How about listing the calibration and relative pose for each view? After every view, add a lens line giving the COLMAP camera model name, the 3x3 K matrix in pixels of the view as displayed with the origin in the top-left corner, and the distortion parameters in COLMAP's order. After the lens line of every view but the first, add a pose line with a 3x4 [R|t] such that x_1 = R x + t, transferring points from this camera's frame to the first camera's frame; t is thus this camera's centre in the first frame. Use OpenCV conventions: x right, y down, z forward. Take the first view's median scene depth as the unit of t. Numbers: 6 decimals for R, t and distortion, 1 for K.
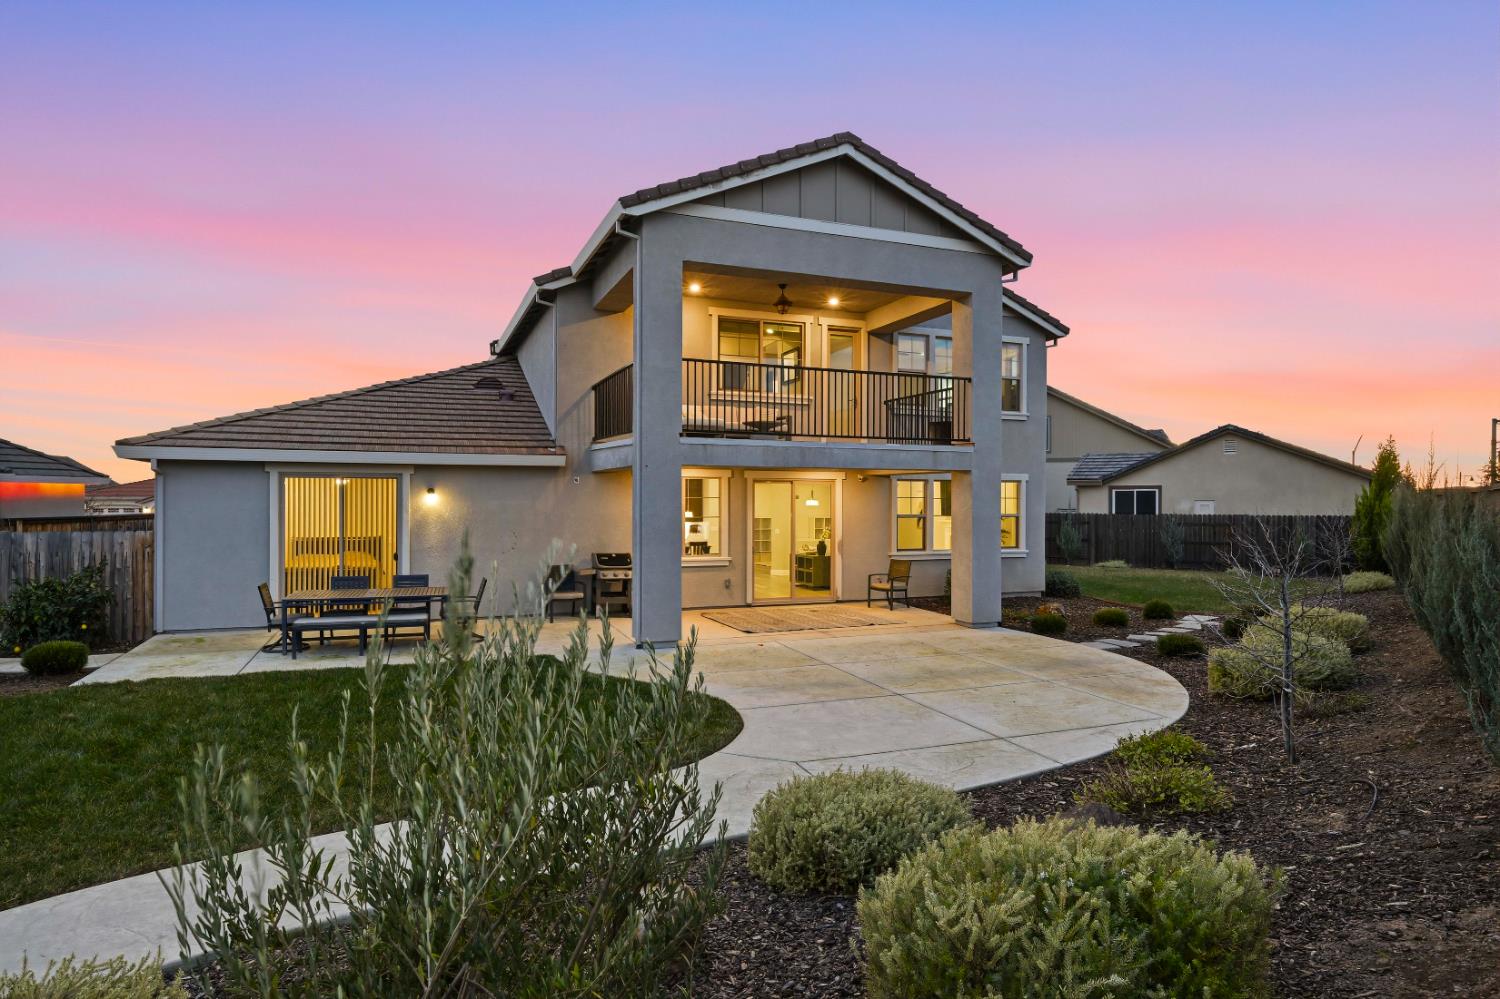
lens RADIAL K [[868.4, 0, 750.4], [0, 868.4, 496.8], [0, 0, 1]] dist [-0.006110, -0.002416]
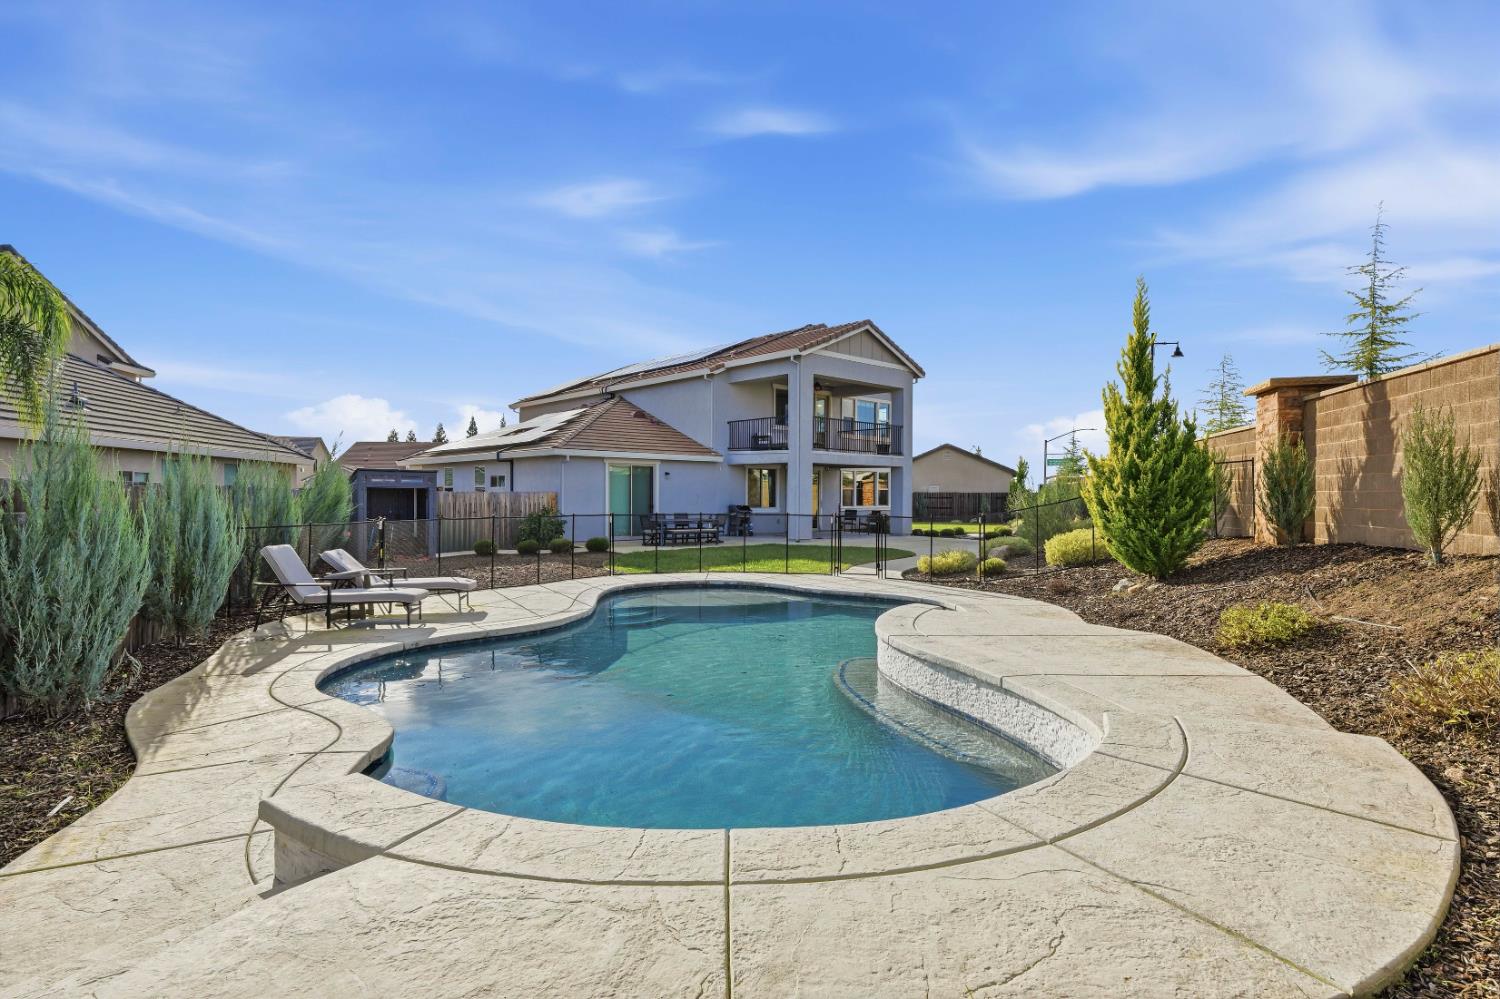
lens RADIAL K [[759.6, 0, 755.5], [0, 759.6, 493.4], [0, 0, 1]] dist [0.005777, 0.000484]
pose [[0.931563, 0.000932, 0.363579, -0.903698], [-0.003171, 0.999980, 0.005562, 0.032511], [-0.363566, -0.006334, 0.931547, -0.779073]]
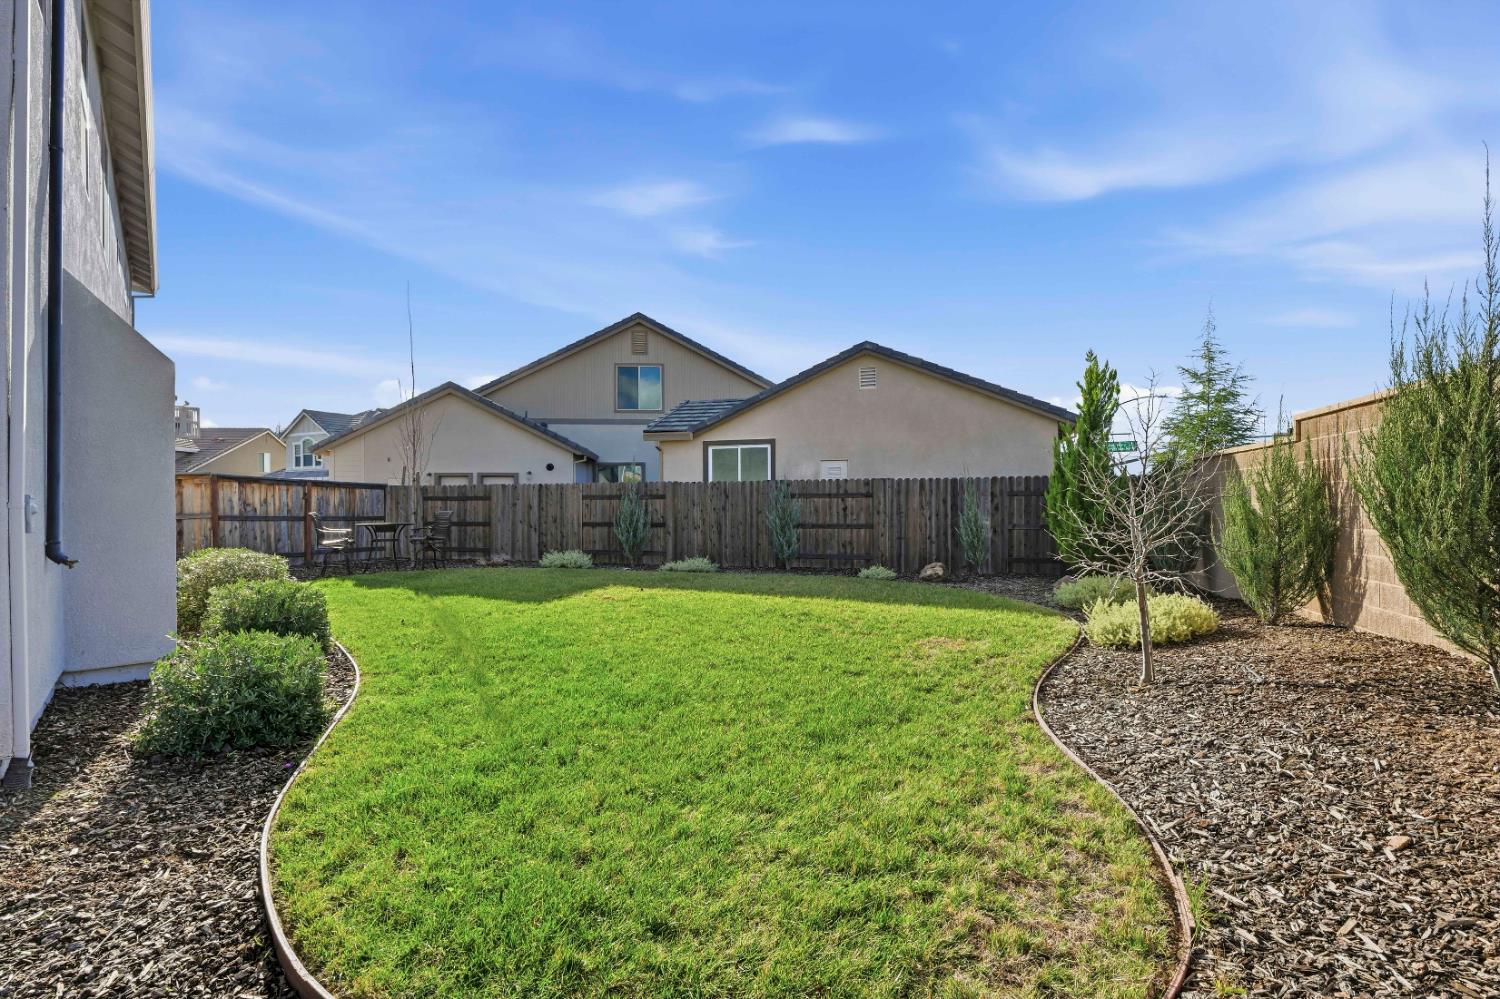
lens RADIAL K [[717.8, 0, 746.2], [0, 717.8, 499.0], [0, 0, 1]] dist [0.006257, -0.000793]
pose [[0.949434, -0.007765, 0.313870, 0.652465], [0.006806, 0.999968, 0.004151, 0.068614], [-0.313892, -0.001805, 0.949457, 1.137569]]
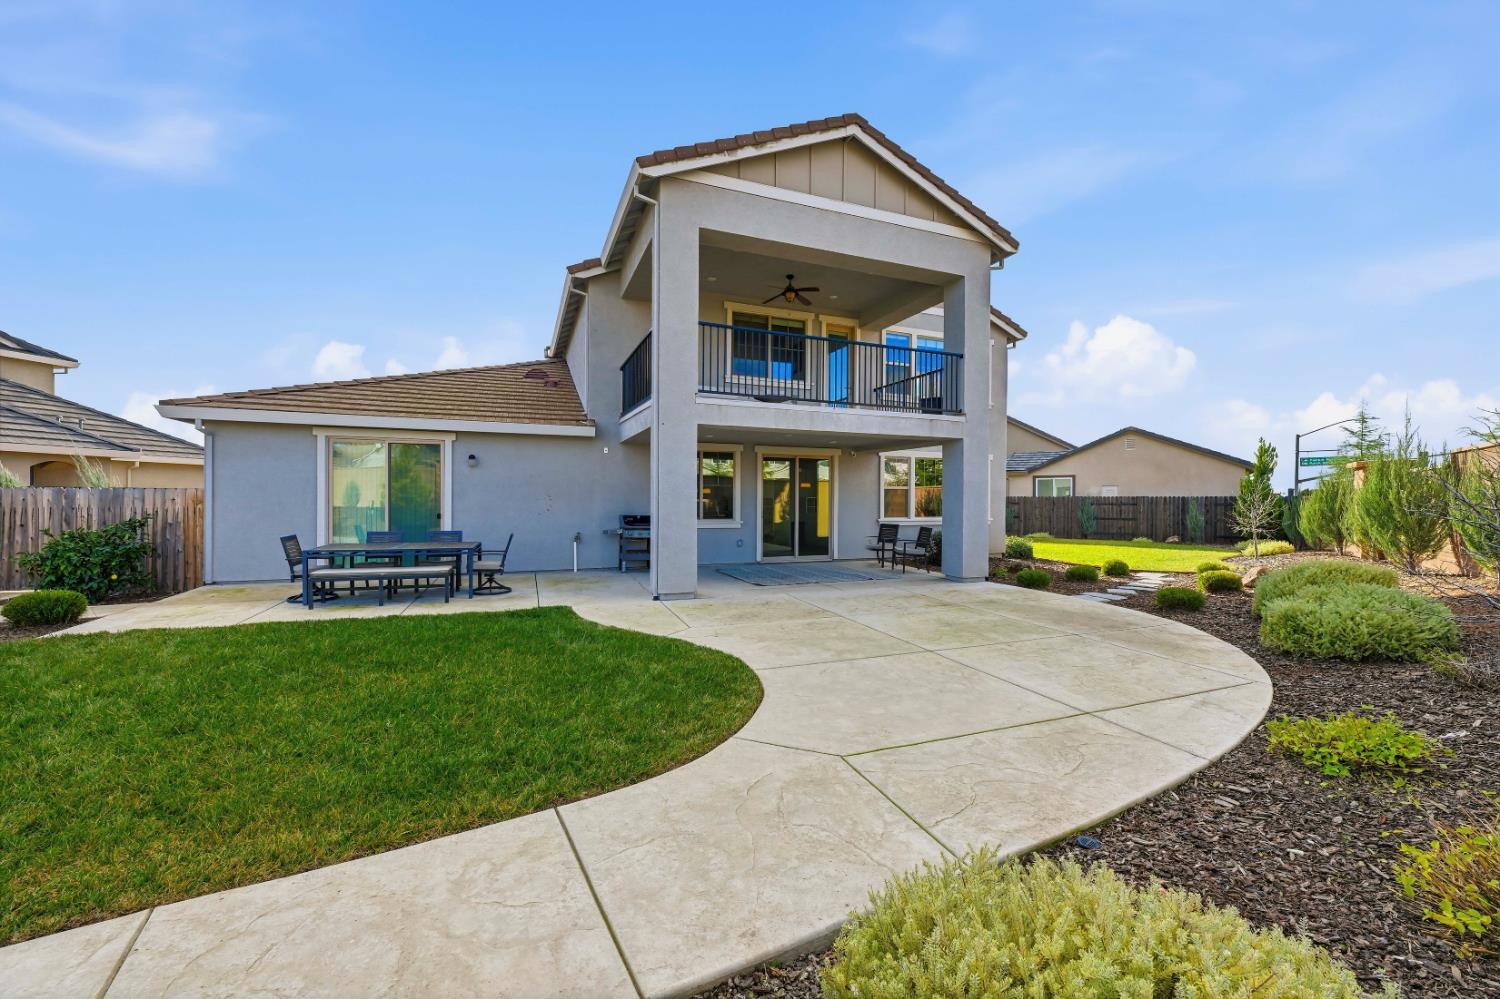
lens RADIAL K [[593.4, 0, 751.9], [0, 593.4, 501.2], [0, 0, 1]] dist [-0.005654, 0.000543]
pose [[0.999995, 0.002984, -0.001291, -0.011977], [-0.002973, 0.999963, 0.008027, 0.047593], [0.001314, -0.008023, 0.999967, 0.272398]]
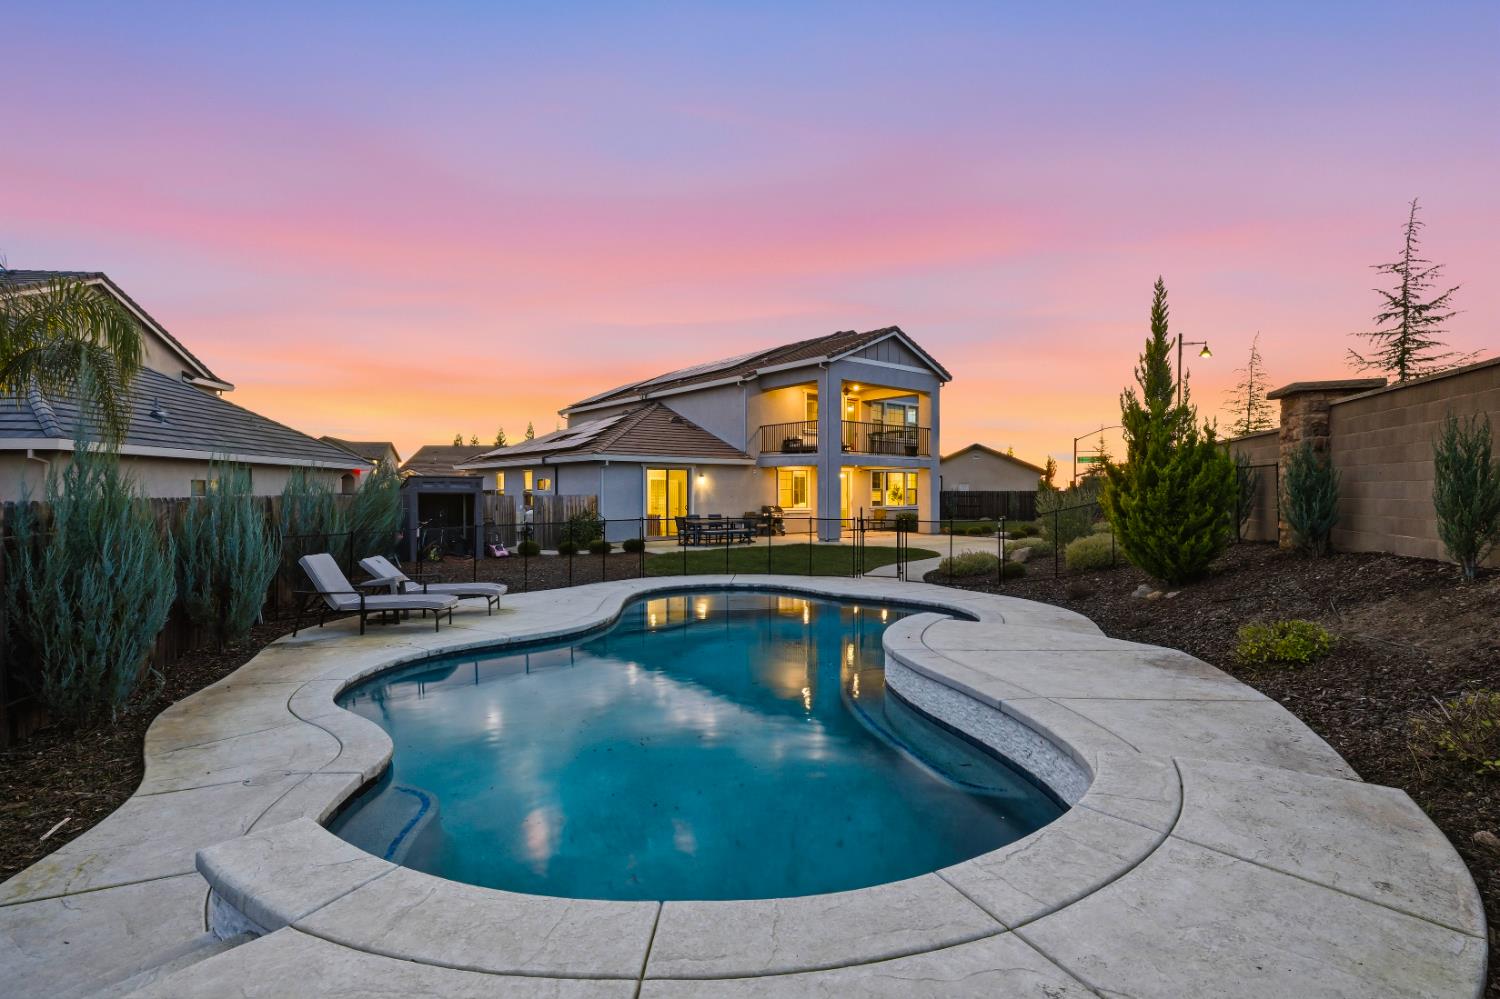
lens RADIAL K [[717.8, 0, 758.1], [0, 717.8, 494.7], [0, 0, 1]] dist [0.006257, -0.000793]
pose [[0.949787, -0.005937, 0.312841, -0.867307], [0.002352, 0.999927, 0.011838, 0.019471], [-0.312889, -0.010508, 0.949732, -0.763393]]
